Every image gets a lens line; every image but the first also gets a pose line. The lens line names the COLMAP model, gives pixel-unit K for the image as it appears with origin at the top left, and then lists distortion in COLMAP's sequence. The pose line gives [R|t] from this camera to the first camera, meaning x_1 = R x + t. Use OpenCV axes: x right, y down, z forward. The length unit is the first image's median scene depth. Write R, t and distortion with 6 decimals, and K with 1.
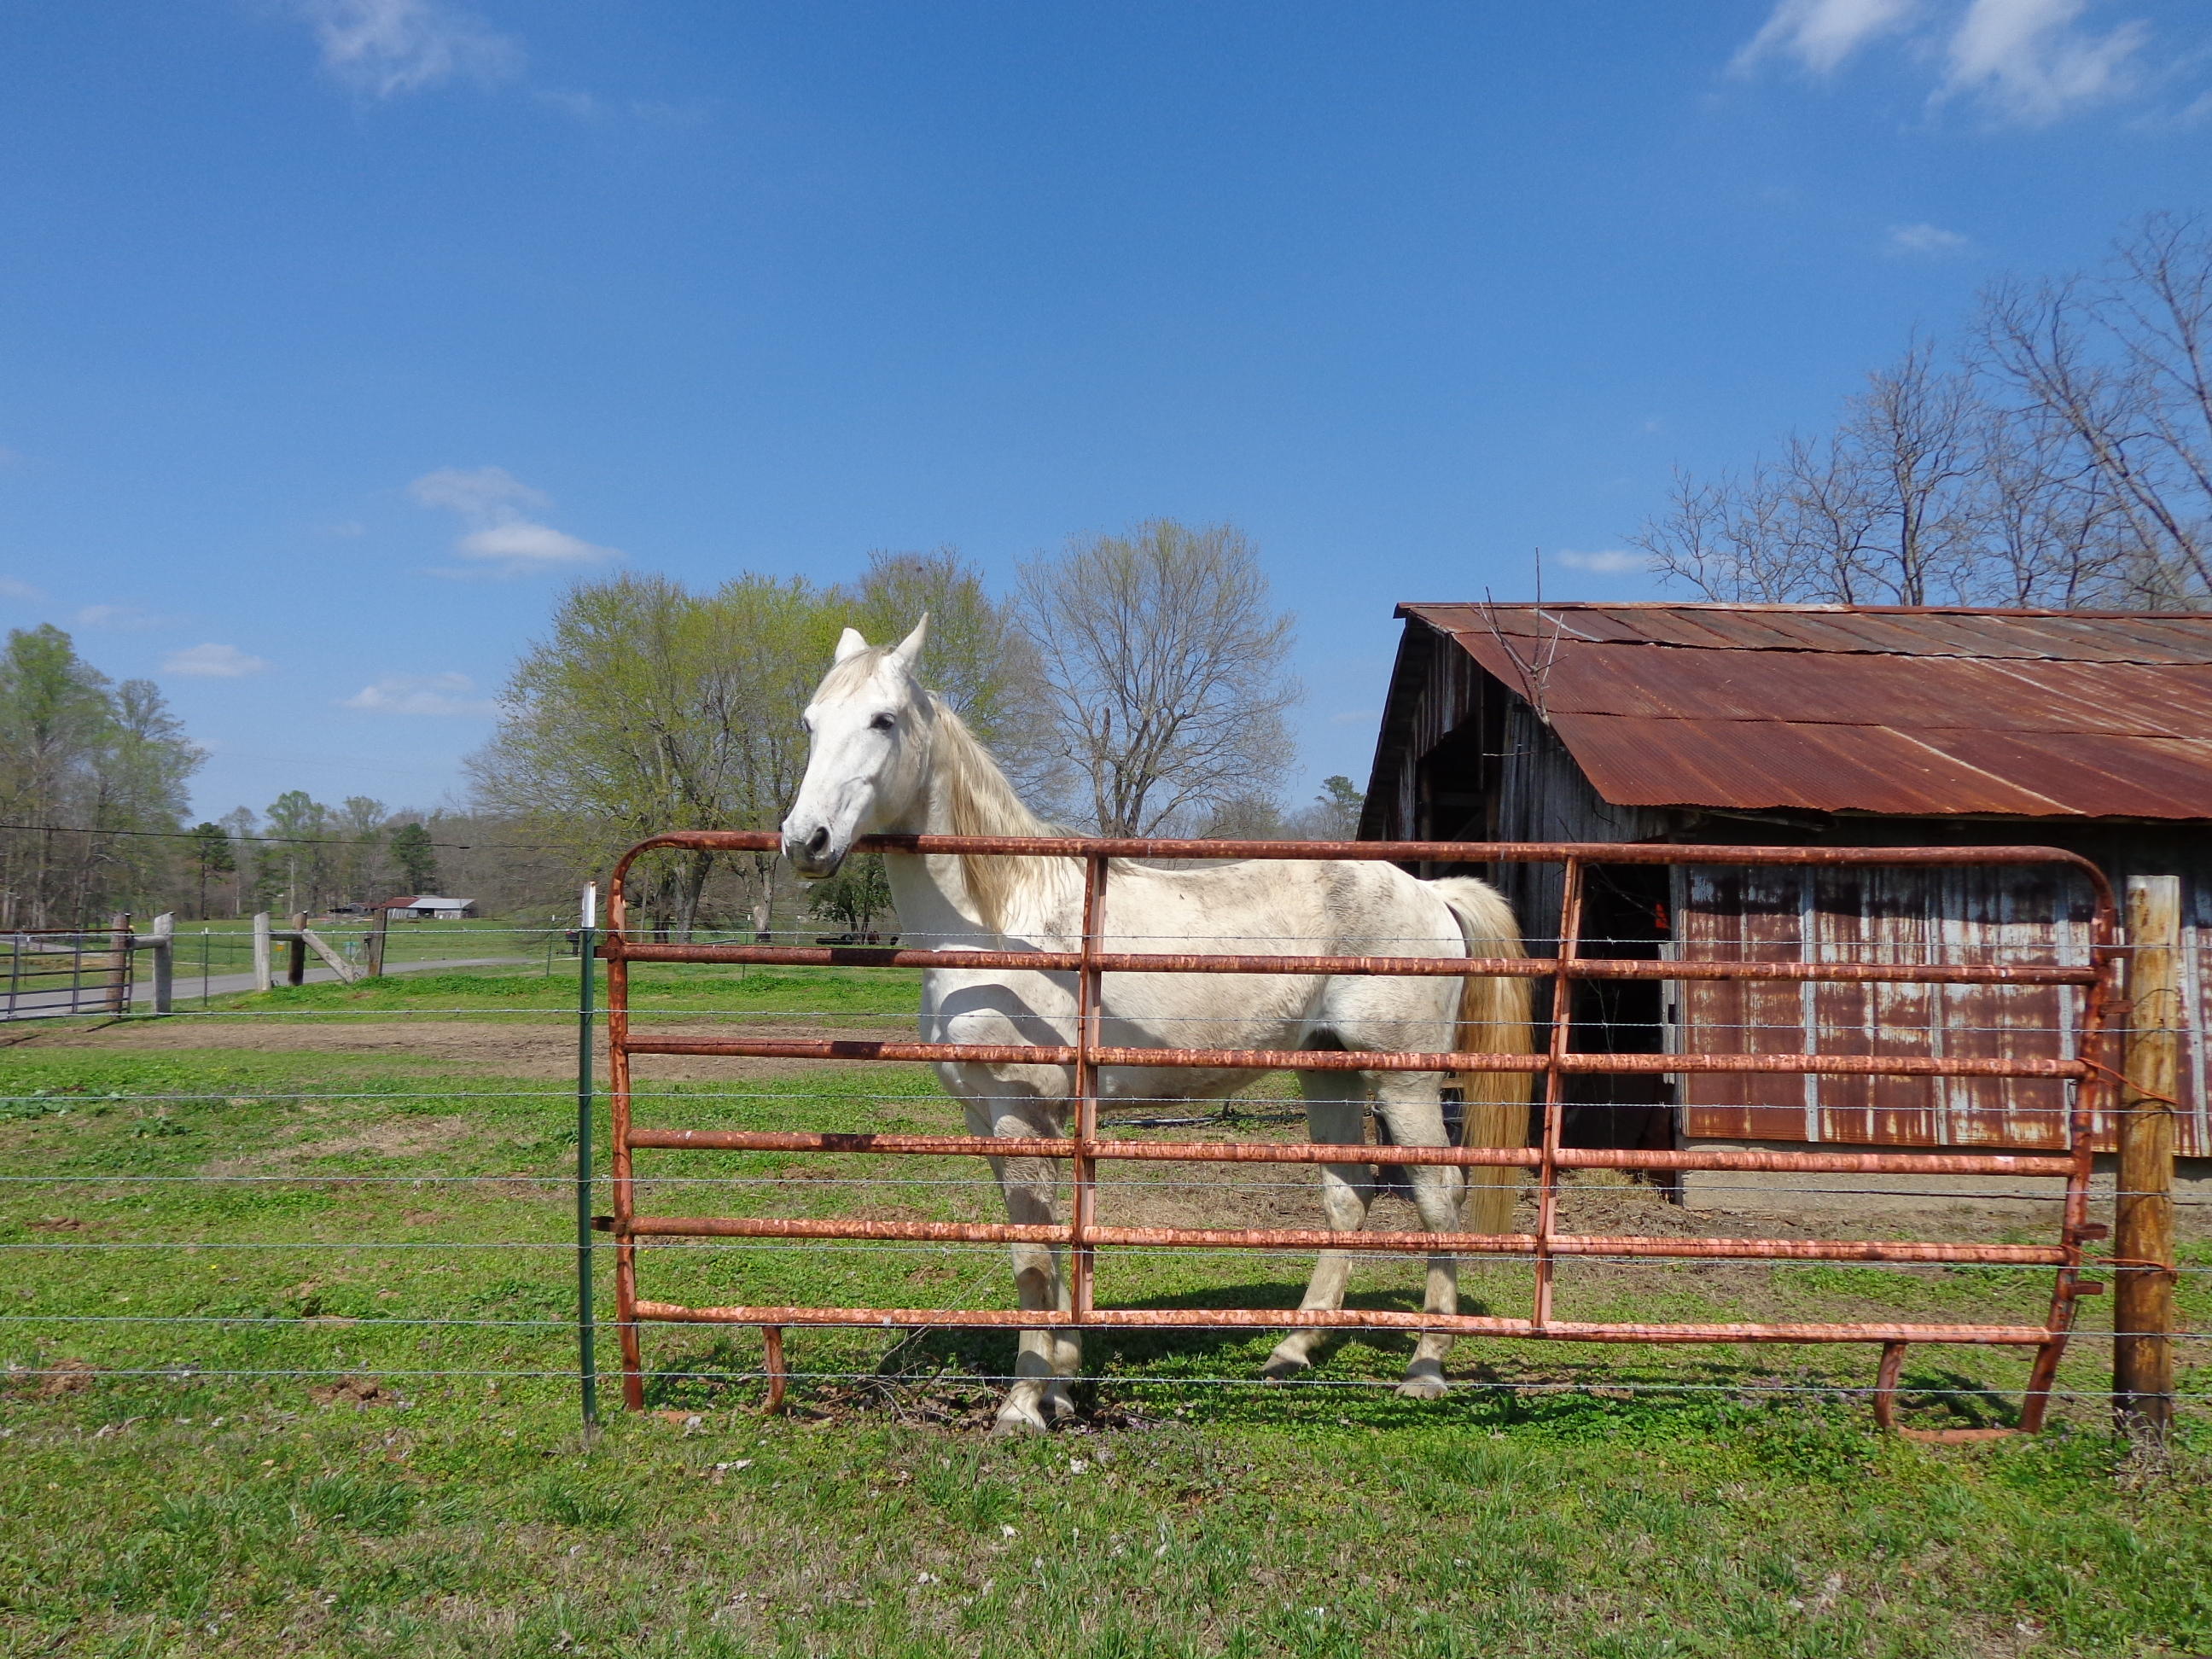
lens RADIAL K [[1556.3, 0, 1107.3], [0, 1556.3, 831.9], [0, 0, 1]] dist [-0.002308, 0.002655]
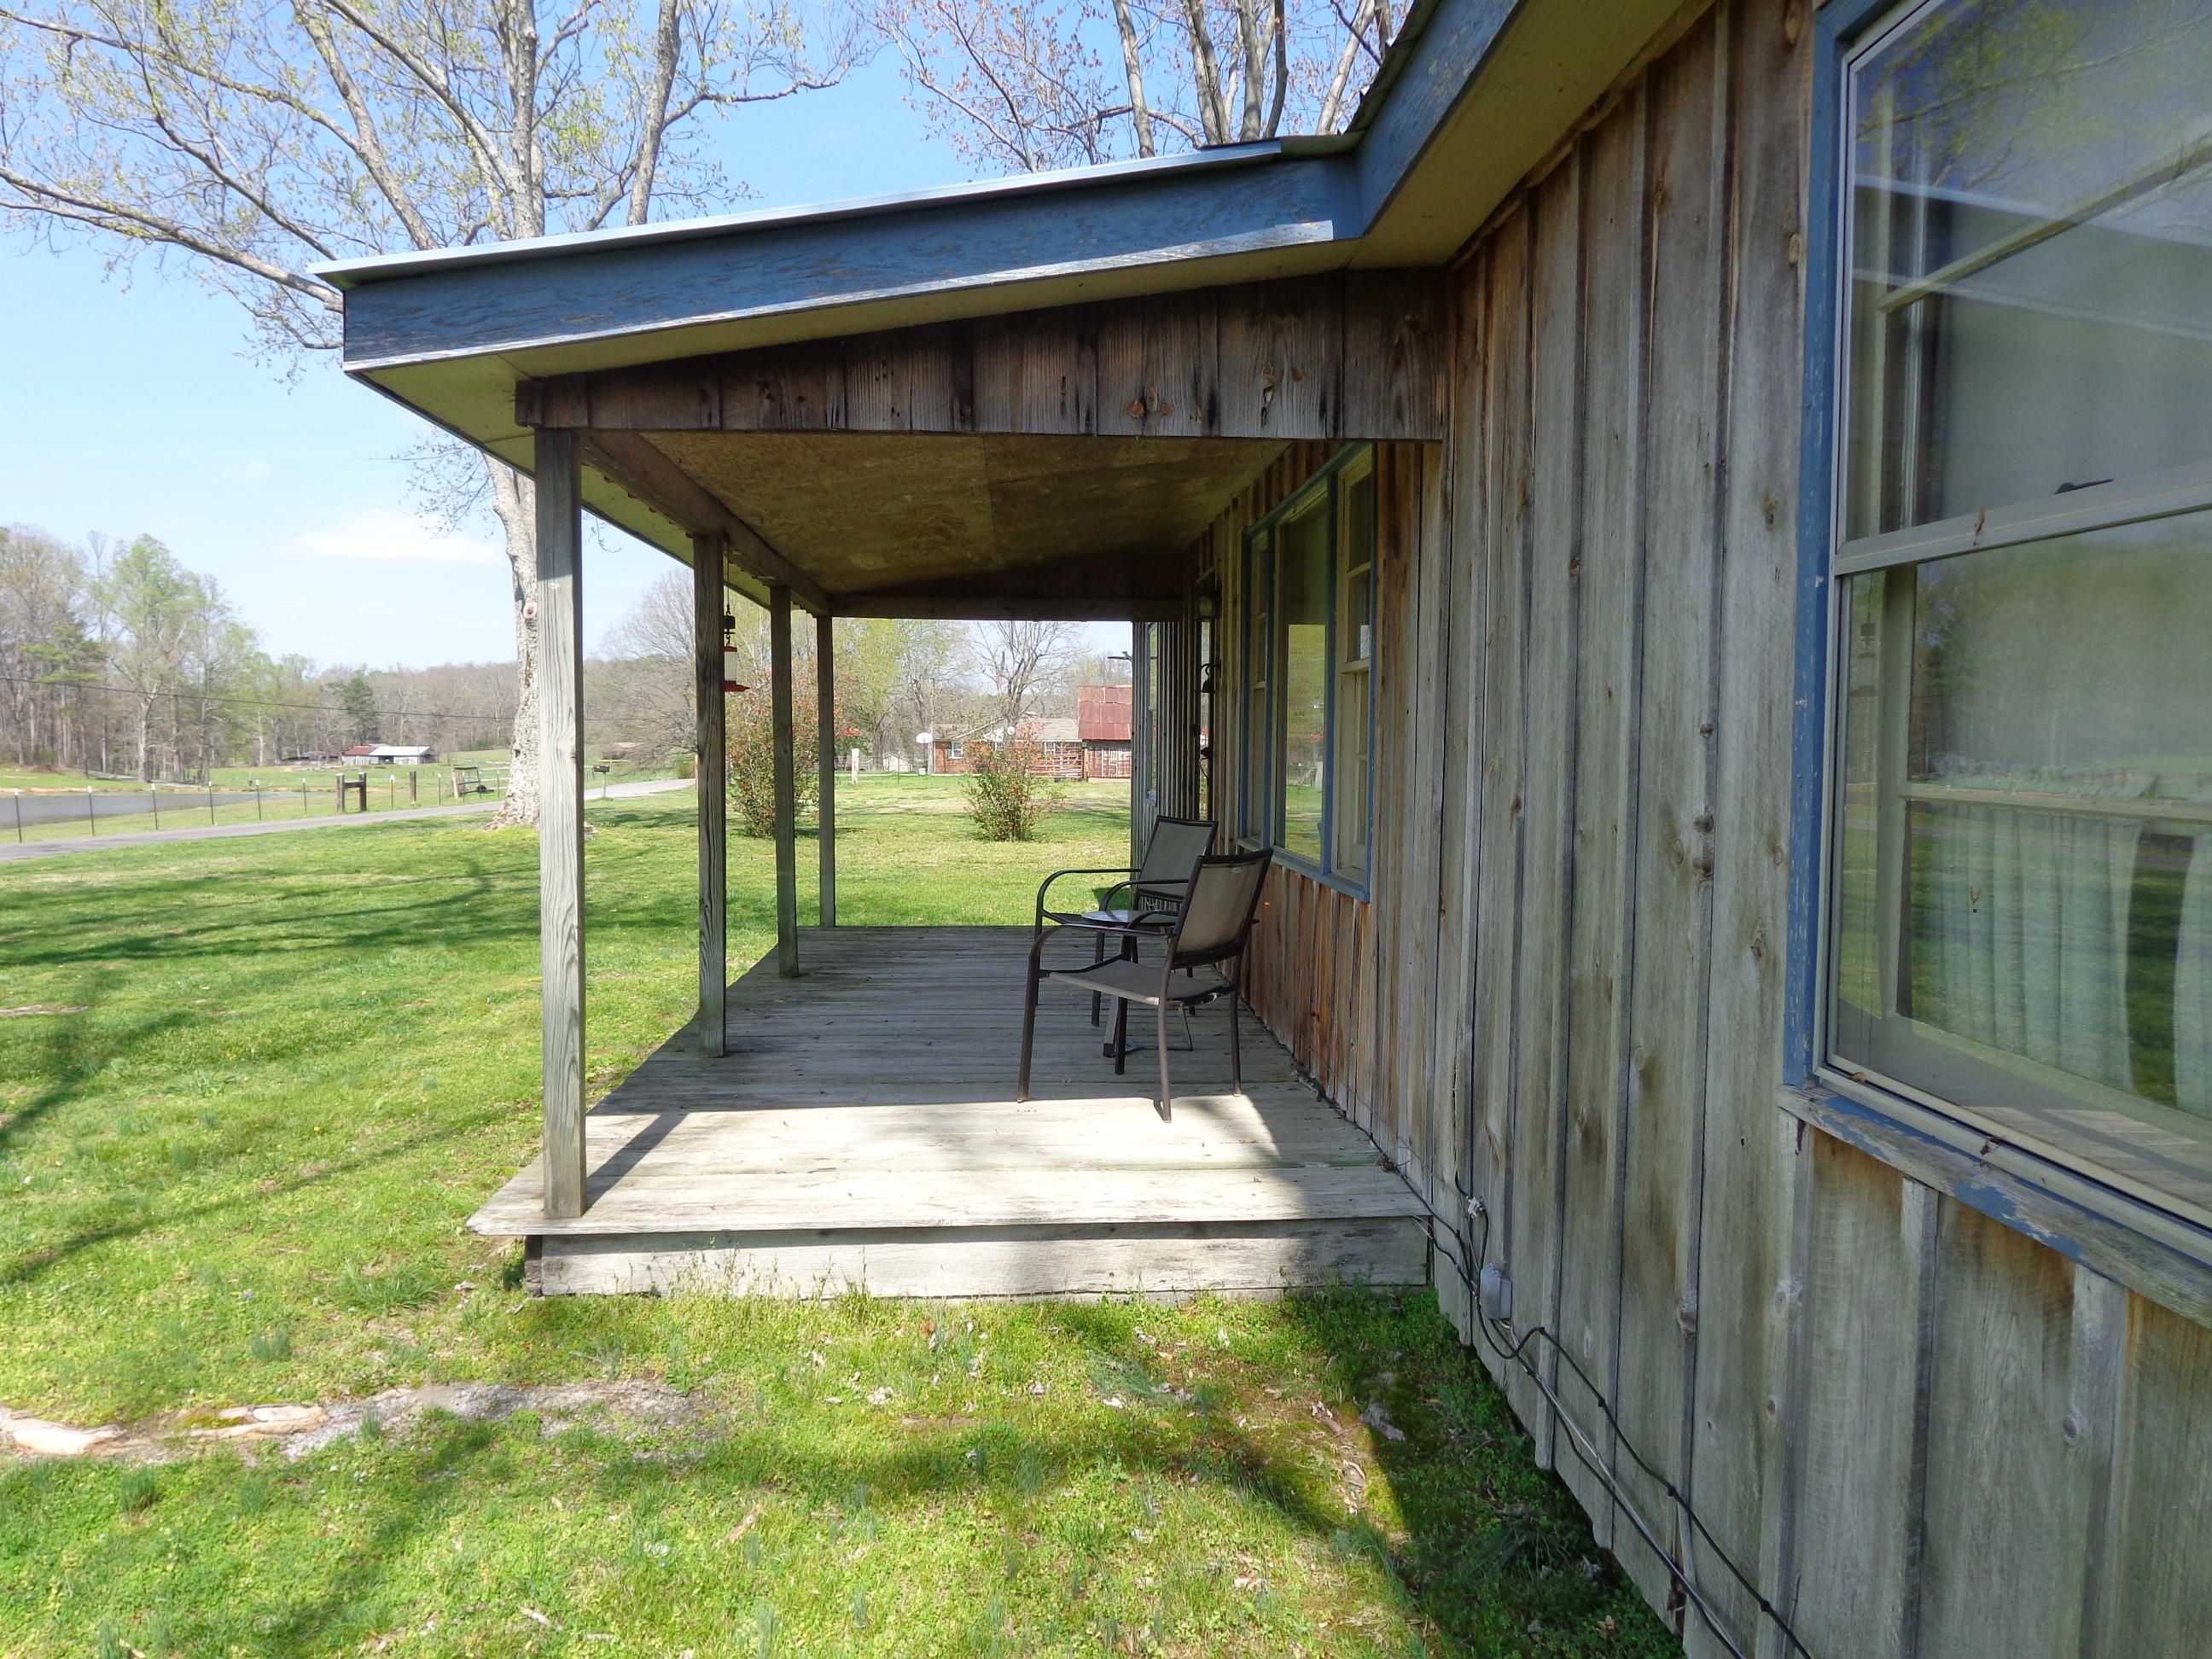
lens RADIAL K [[1556.3, 0, 1106.8], [0, 1556.3, 830.9], [0, 0, 1]] dist [-0.002308, 0.002655]
pose [[0.996258, -0.015514, 0.085022, -0.007574], [0.006714, 0.994676, 0.102831, -0.009703], [-0.086165, -0.101875, 0.991059, -0.186647]]
